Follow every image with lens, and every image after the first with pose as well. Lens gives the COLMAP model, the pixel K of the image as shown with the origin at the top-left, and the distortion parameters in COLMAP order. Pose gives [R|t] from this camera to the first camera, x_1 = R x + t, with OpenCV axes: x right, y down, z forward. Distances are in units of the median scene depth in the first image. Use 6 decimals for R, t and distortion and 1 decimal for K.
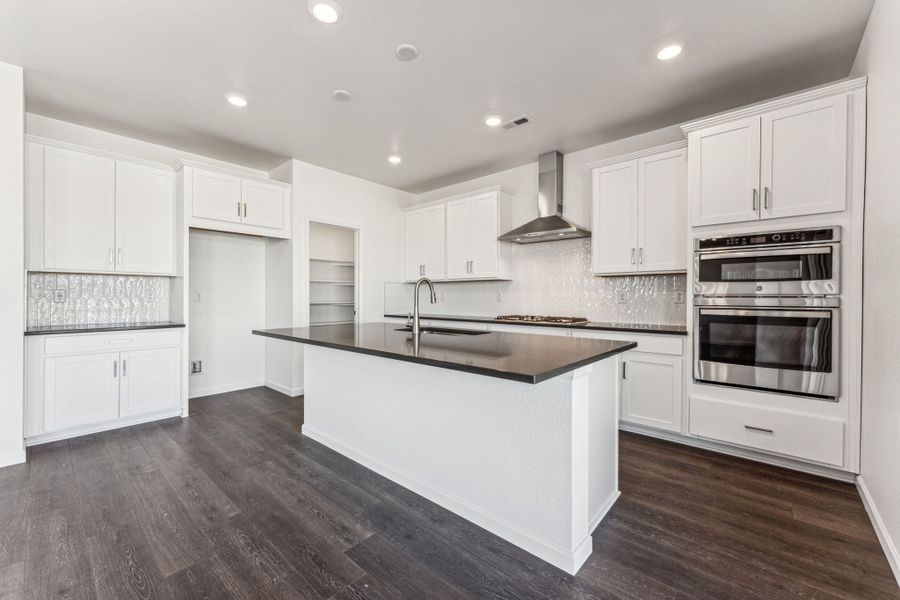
lens RADIAL K [[363.3, 0, 447.4], [0, 363.3, 298.6], [0, 0, 1]] dist [0.002410, 0.000509]
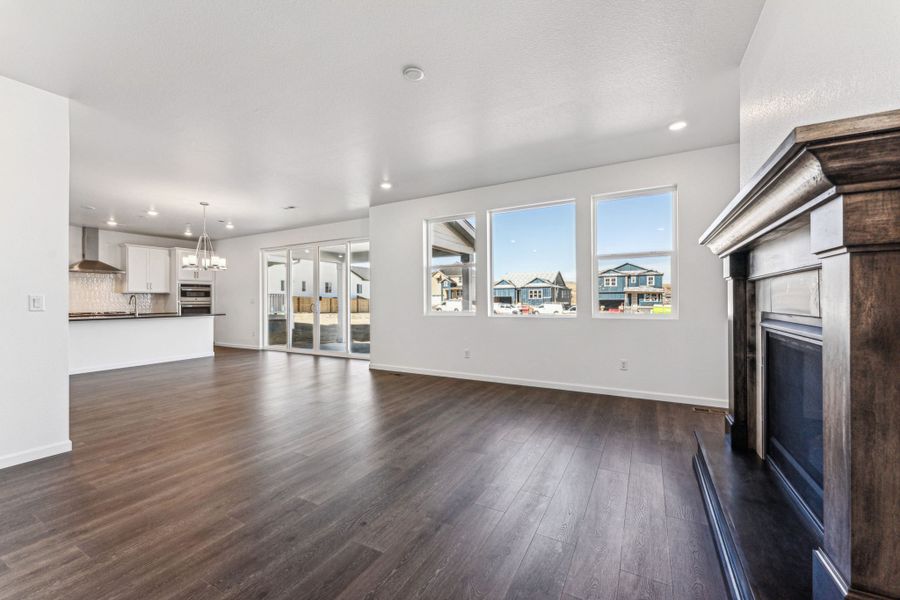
lens RADIAL K [[363.3, 0, 442.7], [0, 363.3, 299.4], [0, 0, 1]] dist [0.002410, 0.000509]
pose [[-0.211134, 0.000650, 0.977457, -3.018242], [0.013031, 0.999913, 0.002150, -0.000618], [-0.977370, 0.013191, -0.211124, -0.606942]]
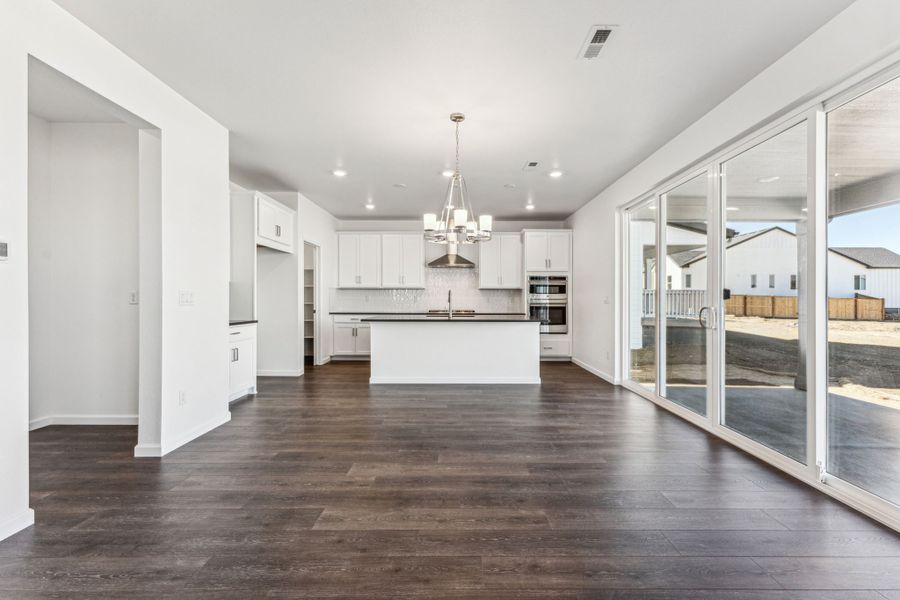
lens RADIAL K [[363.3, 0, 456.0], [0, 363.3, 304.7], [0, 0, 1]] dist [0.002410, 0.000509]
pose [[0.749094, -0.008792, 0.662405, -1.364540], [0.002002, 0.999937, 0.011008, 0.002980], [-0.662461, -0.006920, 0.749065, -0.547242]]
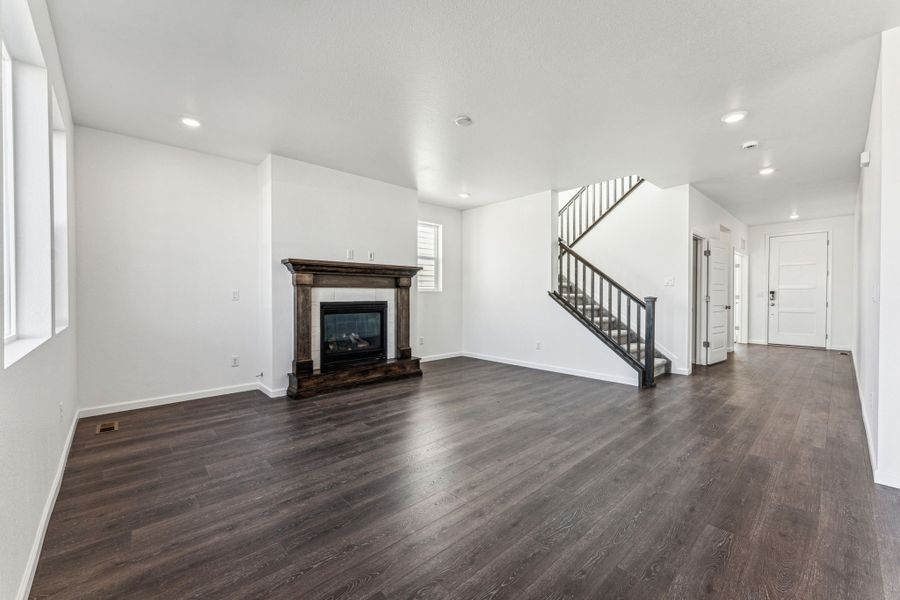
lens RADIAL K [[363.3, 0, 444.7], [0, 363.3, 300.3], [0, 0, 1]] dist [0.002410, 0.000509]
pose [[-0.103062, 0.010234, -0.994622, -0.831893], [-0.003239, 0.999938, 0.010624, 0.005251], [0.994670, 0.004316, -0.103022, -0.665662]]
